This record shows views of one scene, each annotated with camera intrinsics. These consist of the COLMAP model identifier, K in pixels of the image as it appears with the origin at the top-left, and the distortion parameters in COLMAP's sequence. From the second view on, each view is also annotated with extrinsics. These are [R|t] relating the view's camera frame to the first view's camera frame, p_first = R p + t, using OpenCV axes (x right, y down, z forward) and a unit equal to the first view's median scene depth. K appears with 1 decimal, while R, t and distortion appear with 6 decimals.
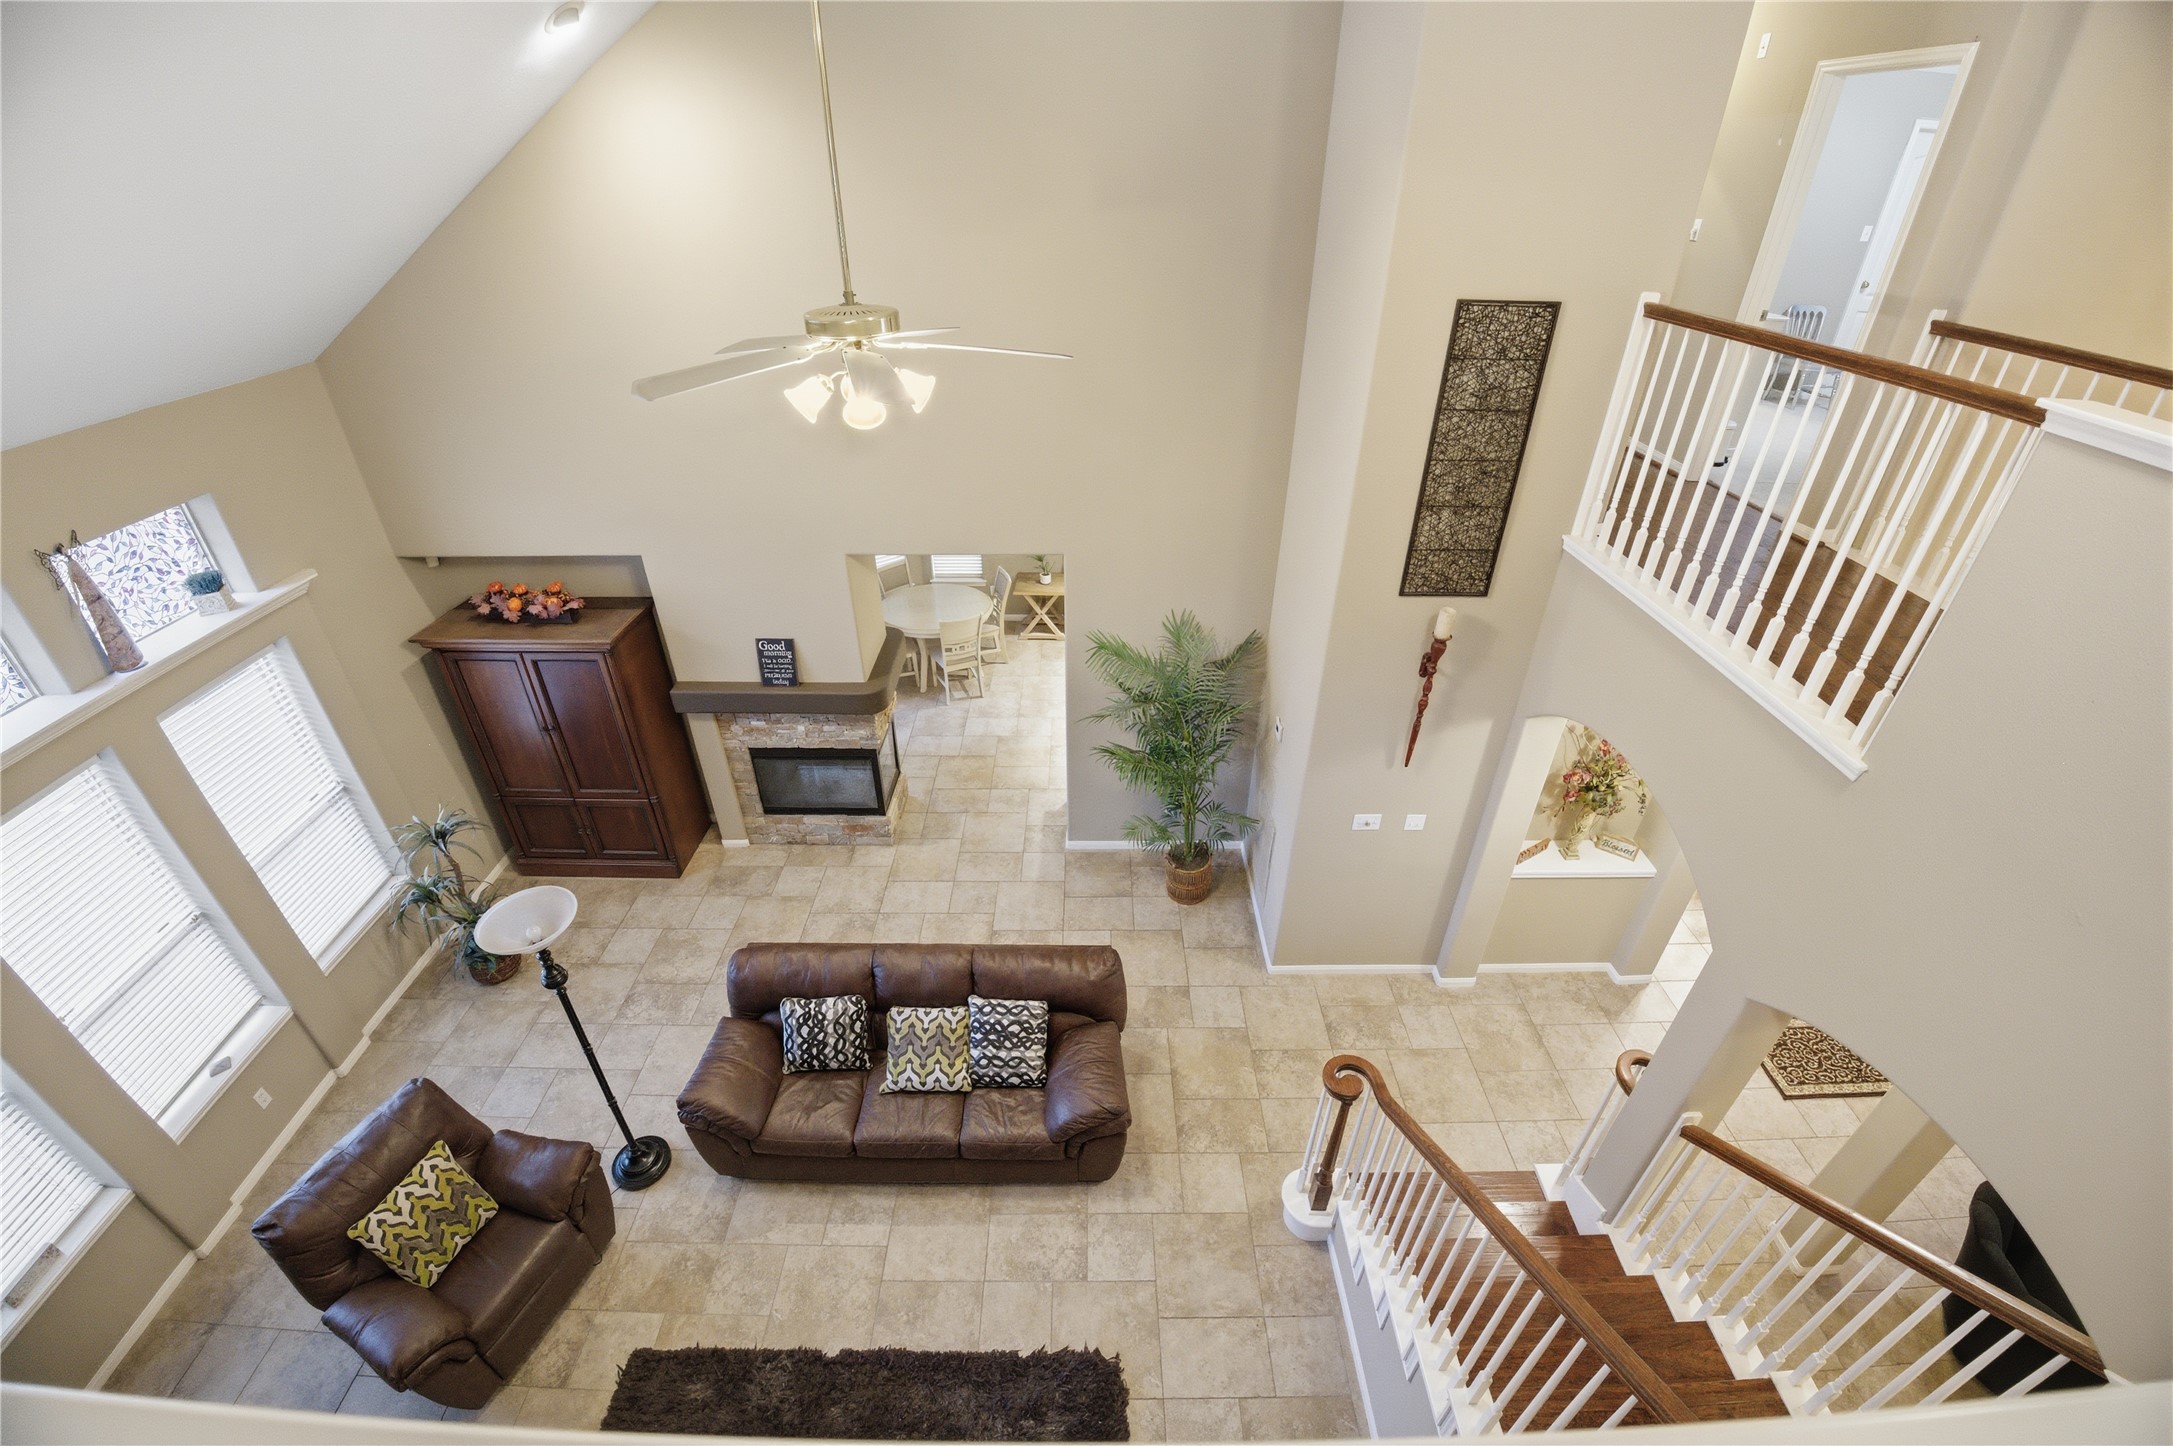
lens RADIAL K [[896.5, 0, 1089.6], [0, 896.5, 726.4], [0, 0, 1]] dist [-0.002754, -0.000286]
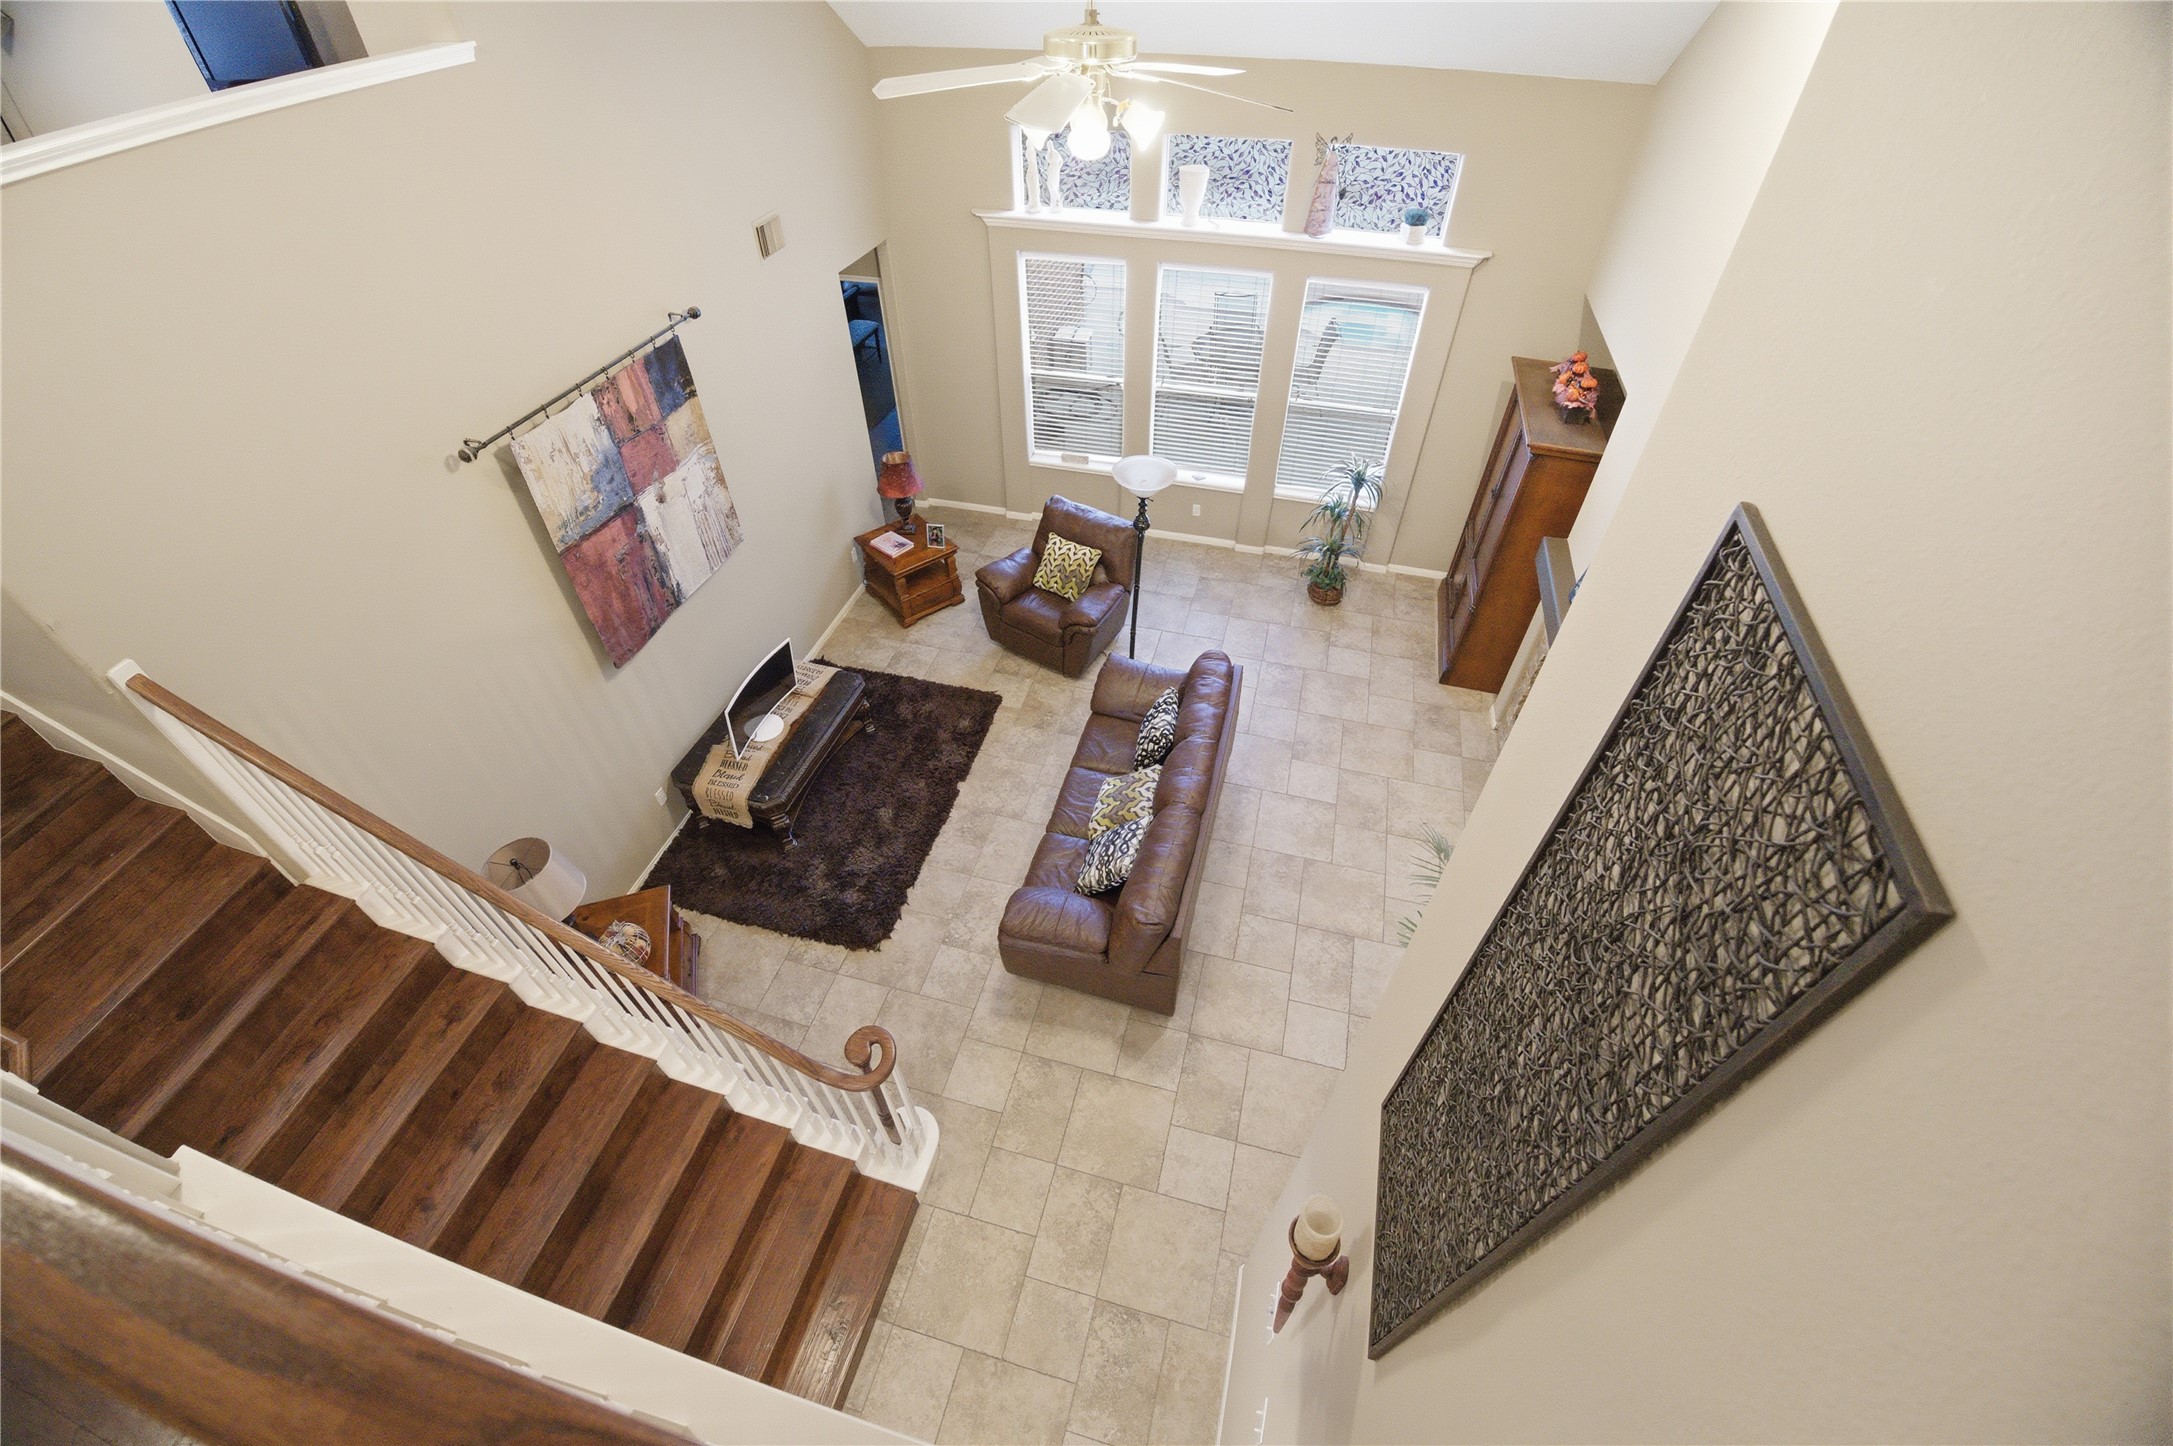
lens RADIAL K [[896.5, 0, 1087.8], [0, 896.5, 723.3], [0, 0, 1]] dist [-0.002754, -0.000286]
pose [[-0.250848, 0.682727, -0.686264, 0.596281], [-0.531324, 0.495494, 0.687154, -0.476068], [0.809178, 0.537000, 0.238456, 0.747460]]
